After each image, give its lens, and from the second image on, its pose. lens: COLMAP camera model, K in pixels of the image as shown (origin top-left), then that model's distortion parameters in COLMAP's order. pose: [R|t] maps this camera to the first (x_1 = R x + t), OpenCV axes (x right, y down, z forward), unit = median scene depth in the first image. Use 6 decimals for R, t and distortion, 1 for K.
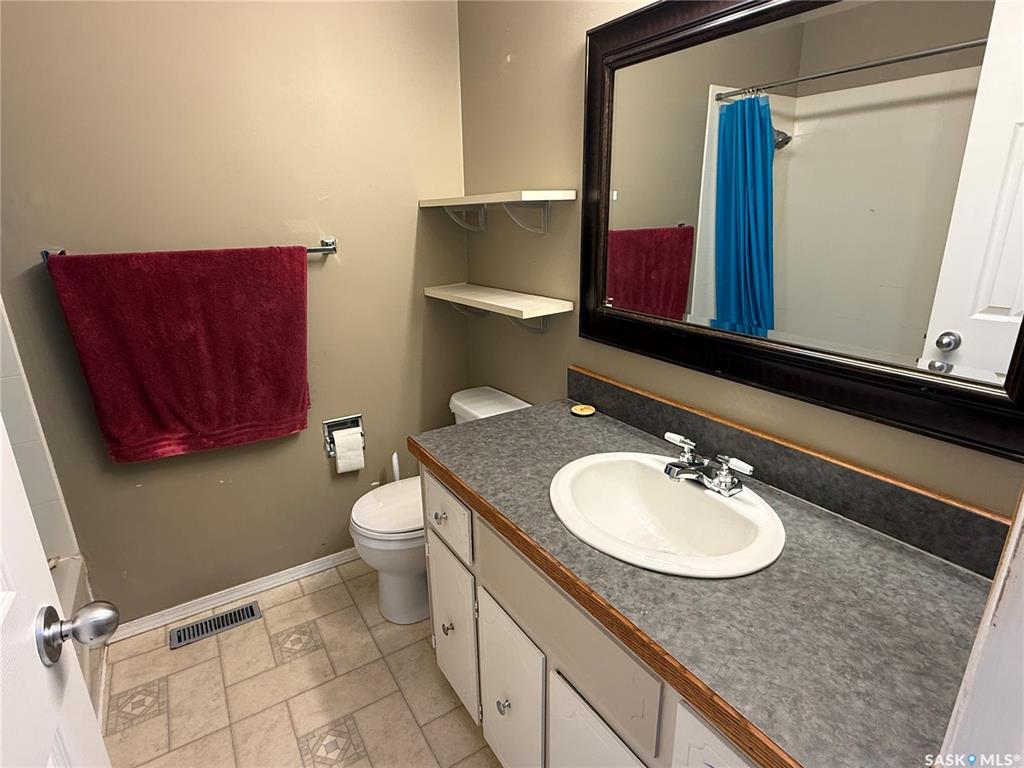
lens RADIAL K [[538.6, 0, 512.5], [0, 538.6, 383.5], [0, 0, 1]] dist [0.001148, -0.000370]
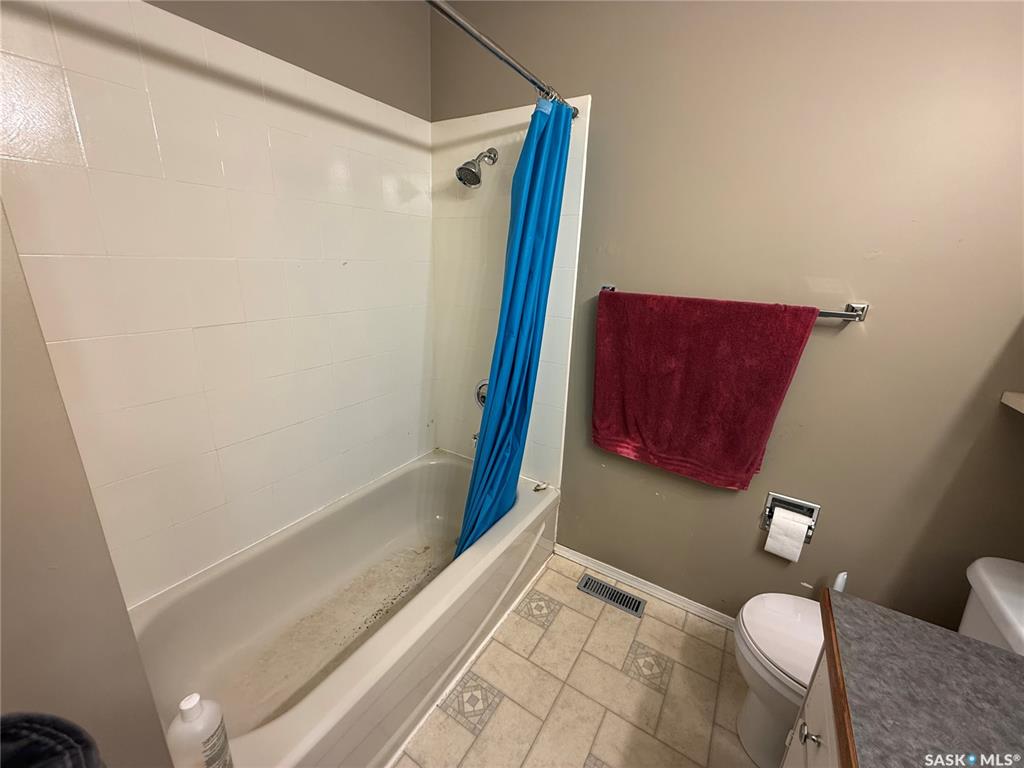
lens RADIAL K [[408.2, 0, 511.0], [0, 408.2, 384.7], [0, 0, 1]] dist [0.001351, 0.000071]
pose [[0.425940, 0.297237, -0.854532, 0.007899], [-0.319203, 0.933129, 0.165470, -0.088070], [0.846572, 0.202289, 0.492336, 0.269673]]
